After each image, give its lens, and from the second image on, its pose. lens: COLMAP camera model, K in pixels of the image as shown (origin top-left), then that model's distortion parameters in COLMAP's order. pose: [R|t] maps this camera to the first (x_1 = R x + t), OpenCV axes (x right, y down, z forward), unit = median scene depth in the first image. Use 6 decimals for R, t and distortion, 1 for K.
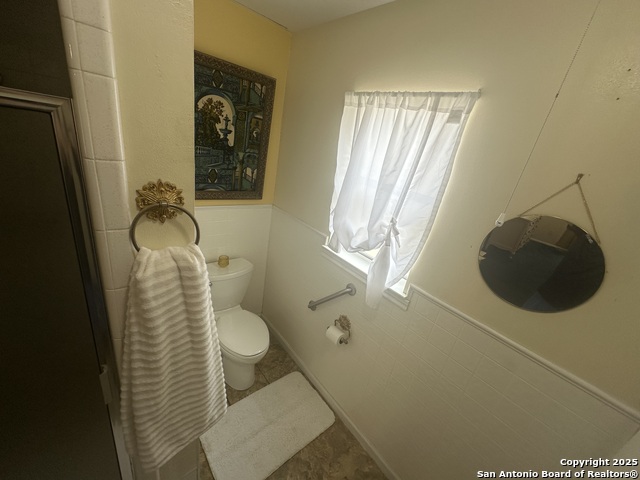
lens RADIAL K [[254.6, 0, 320.0], [0, 254.6, 240.0], [0, 0, 1]] dist [-0.007879, 0.001927]
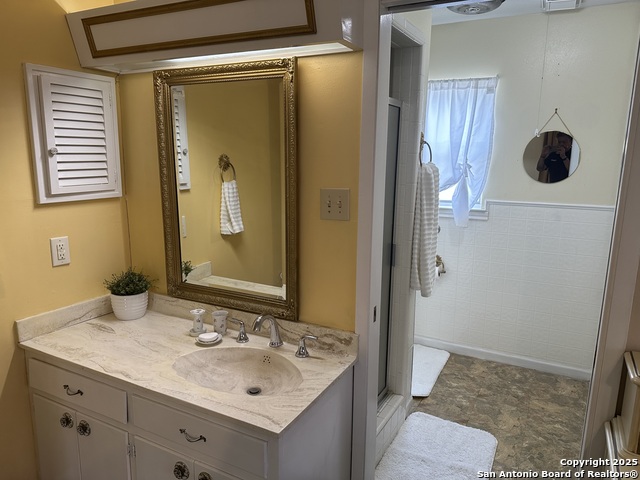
lens RADIAL K [[446.5, 0, 320.0], [0, 446.5, 240.0], [0, 0, 1]] dist [0.049414, -0.068351]
pose [[0.914720, -0.224645, 0.335890, -1.513168], [0.272988, 0.956404, -0.103771, 0.424568], [-0.297935, 0.186615, 0.936167, -1.143786]]
